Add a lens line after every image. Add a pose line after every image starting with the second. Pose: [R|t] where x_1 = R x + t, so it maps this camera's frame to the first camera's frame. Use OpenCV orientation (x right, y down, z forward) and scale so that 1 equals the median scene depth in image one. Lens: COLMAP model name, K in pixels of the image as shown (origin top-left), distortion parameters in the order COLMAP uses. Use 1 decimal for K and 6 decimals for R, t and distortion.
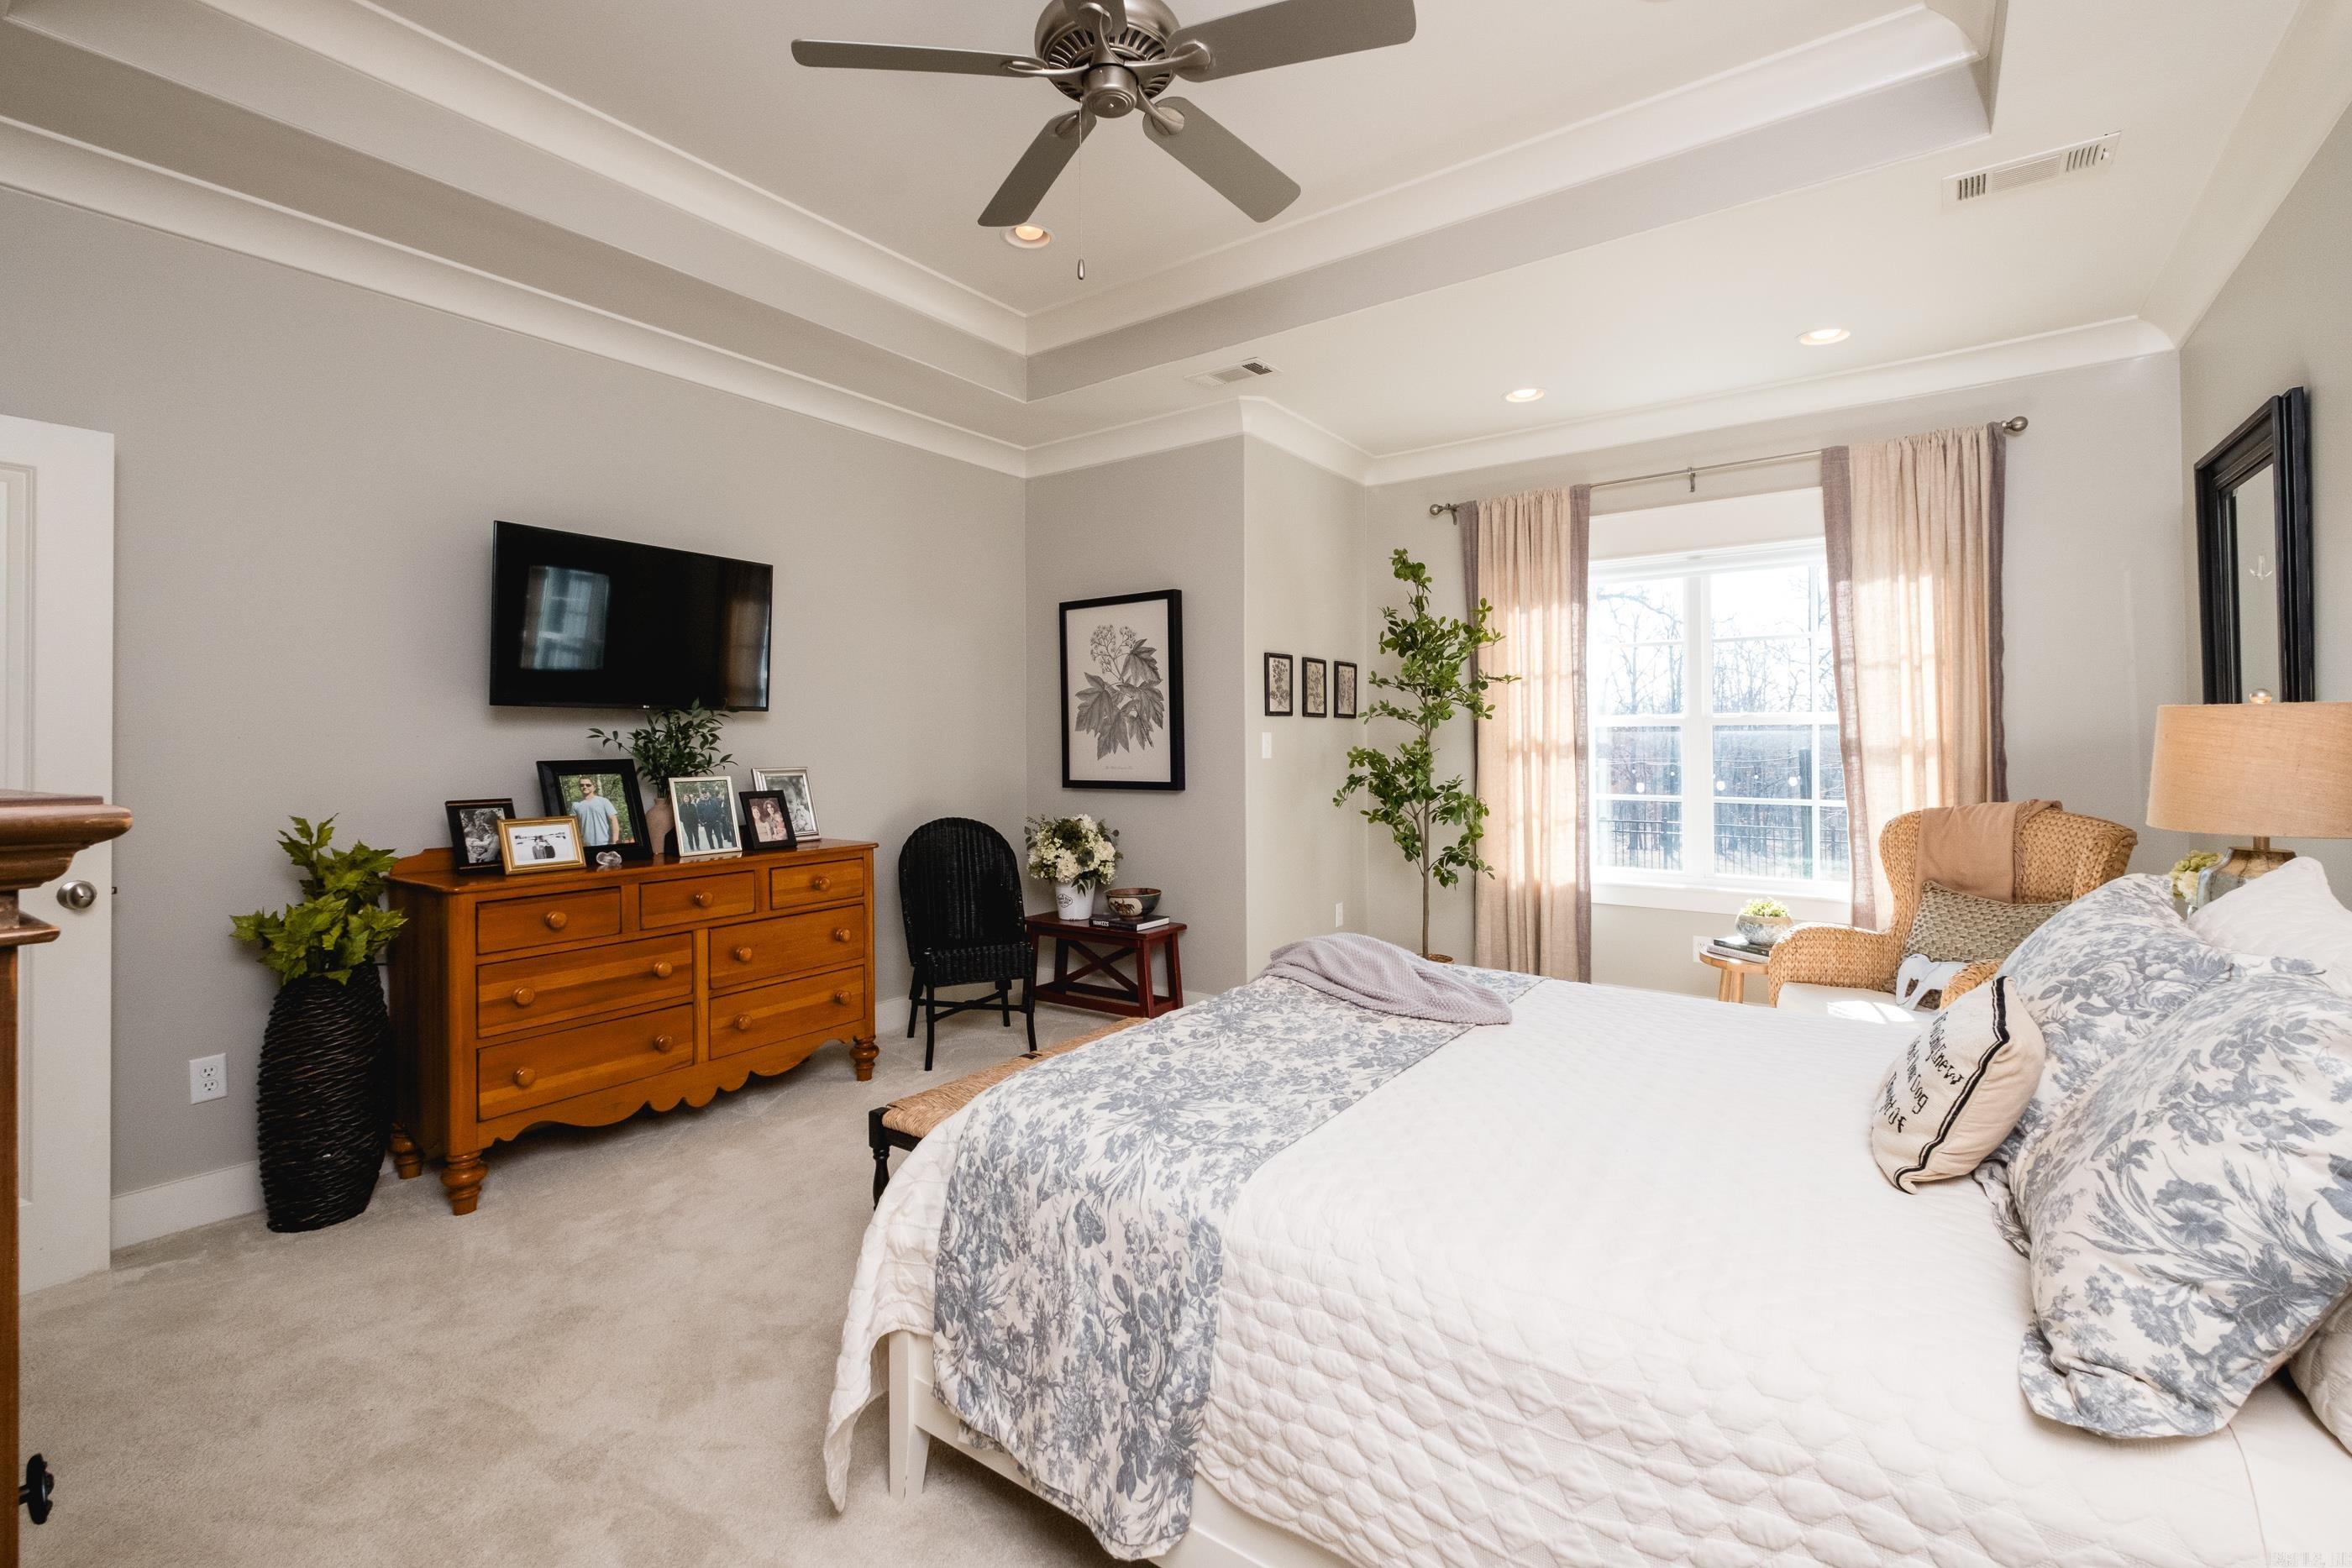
lens RADIAL K [[1020.0, 0, 1169.9], [0, 1020.0, 735.5], [0, 0, 1]] dist [0.000063, -0.000092]
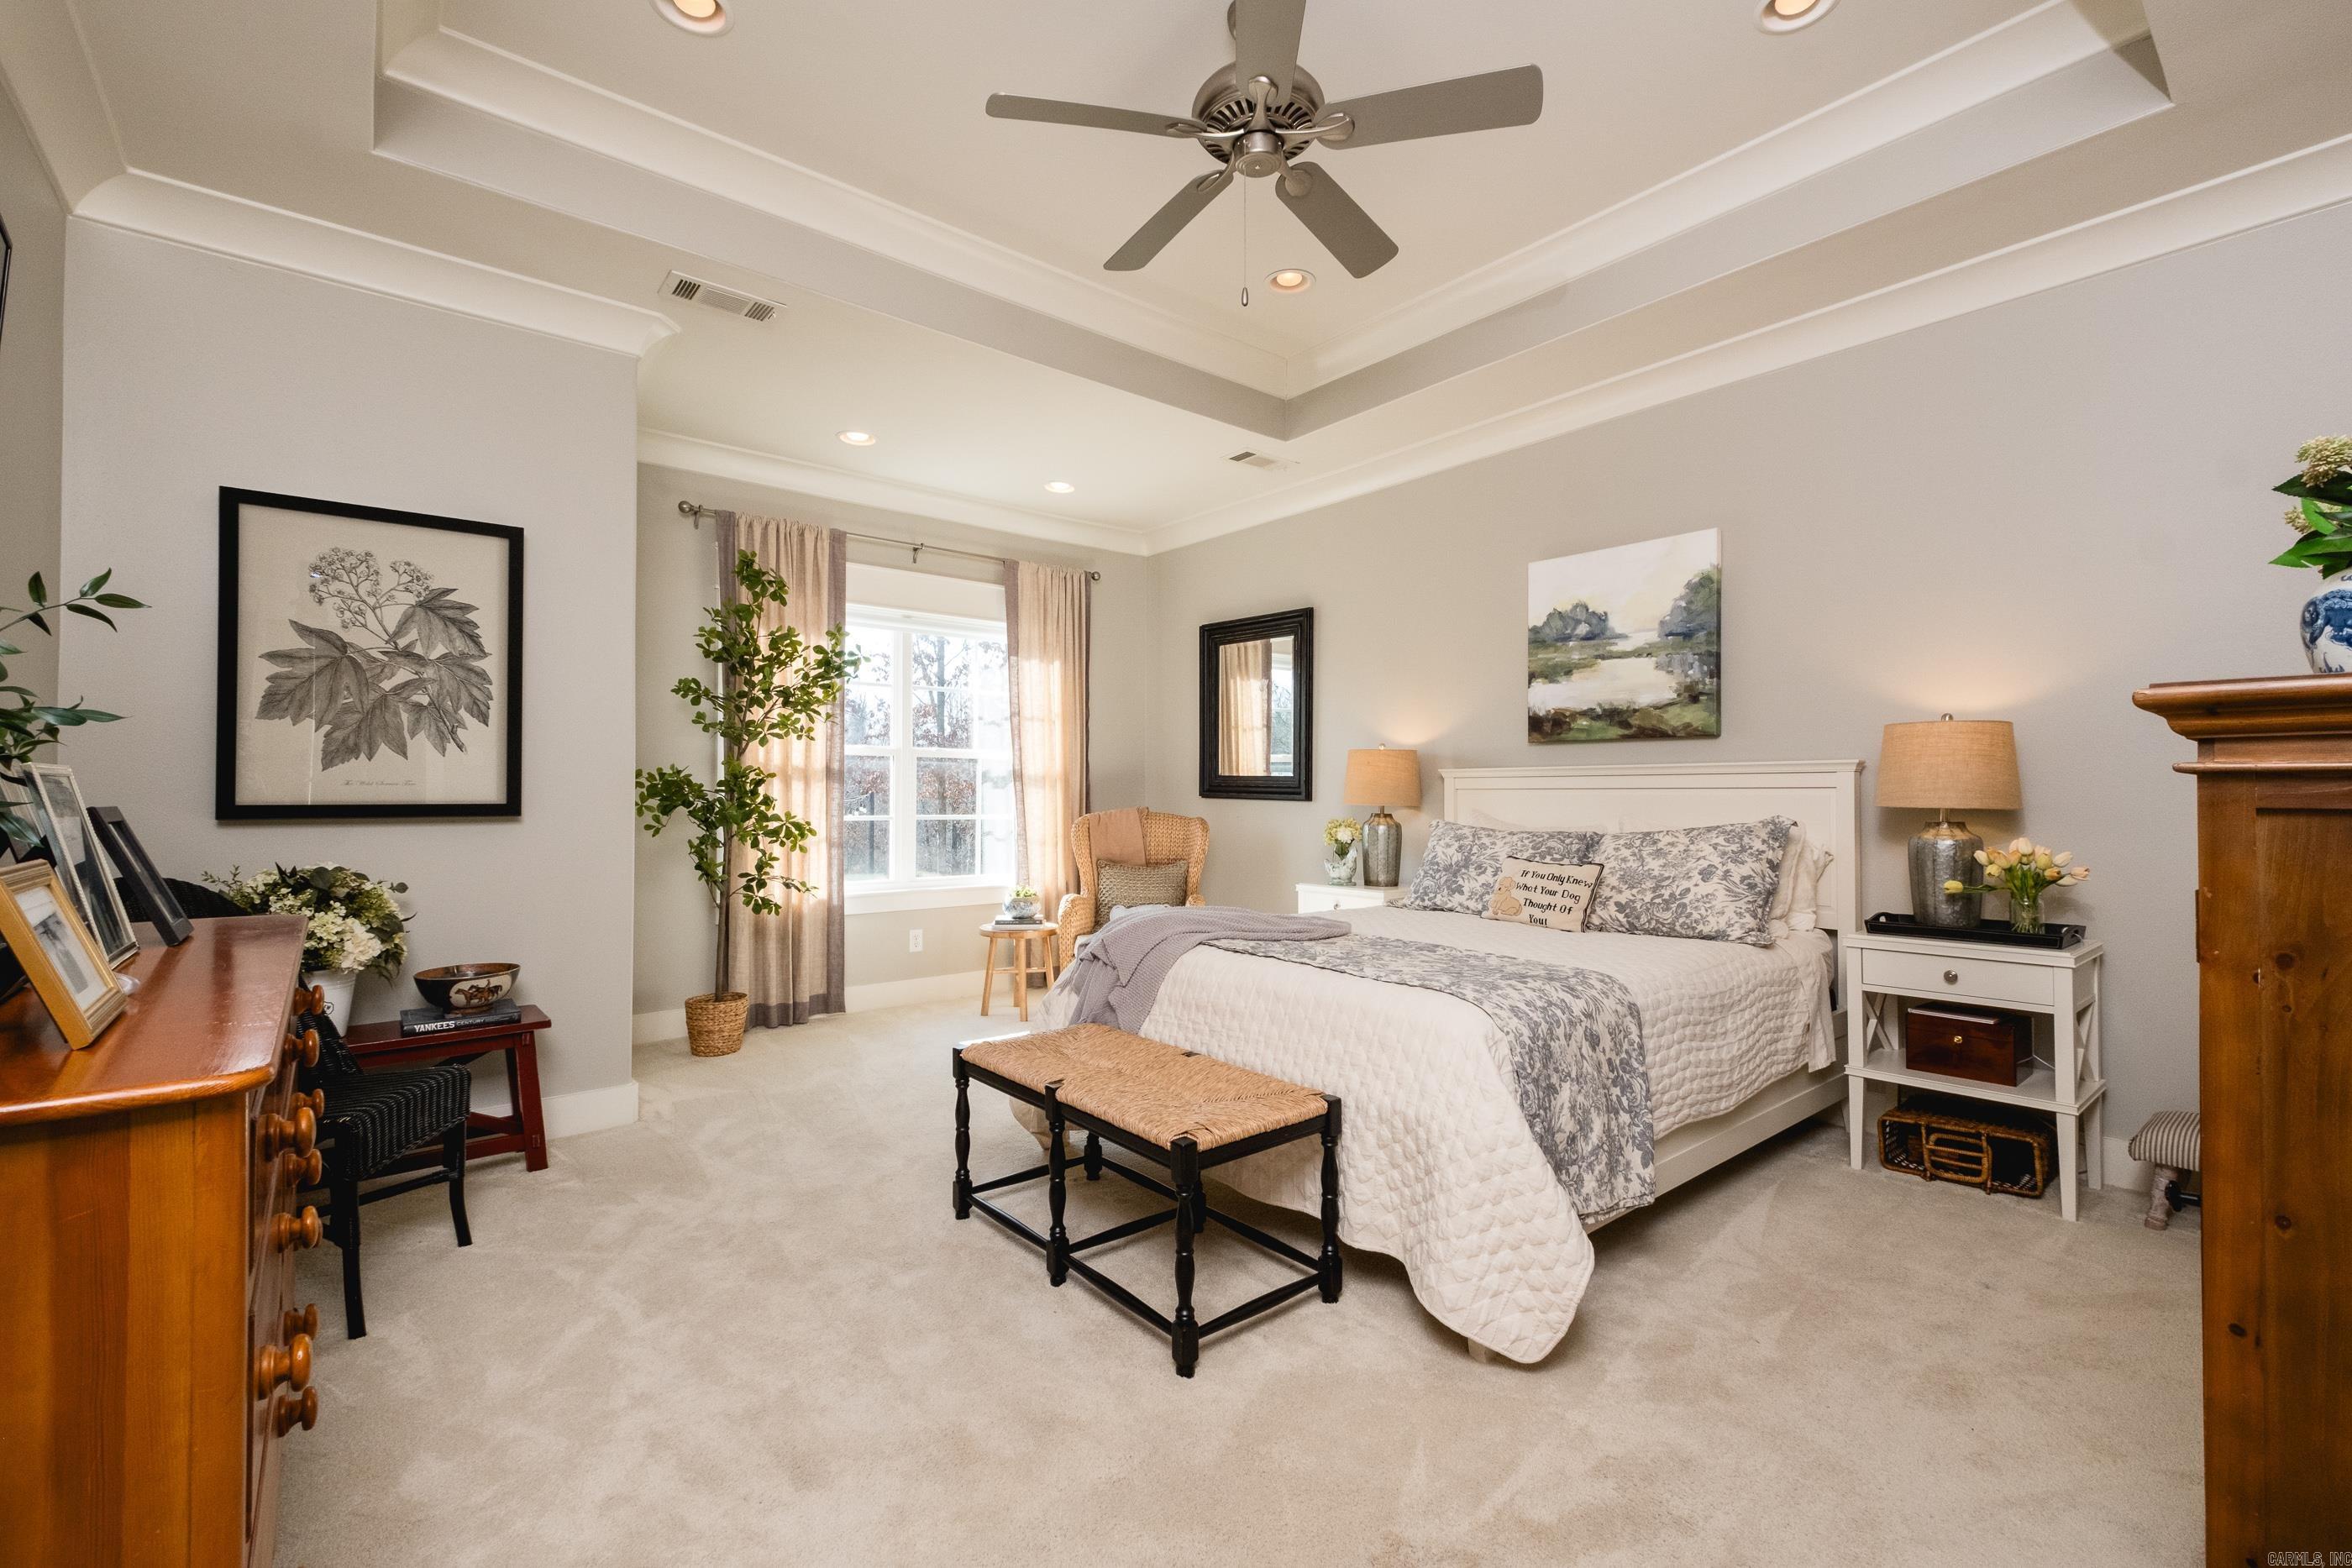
lens RADIAL K [[1015.8, 0, 1176.0], [0, 1015.8, 784.0], [0, 0, 1]] dist [-0.000515, -0.002846]
pose [[0.248068, 0.018642, 0.968563, -0.549355], [-0.011109, 0.999804, -0.016399, 0.038126], [-0.968679, -0.006692, 0.248226, 0.386691]]
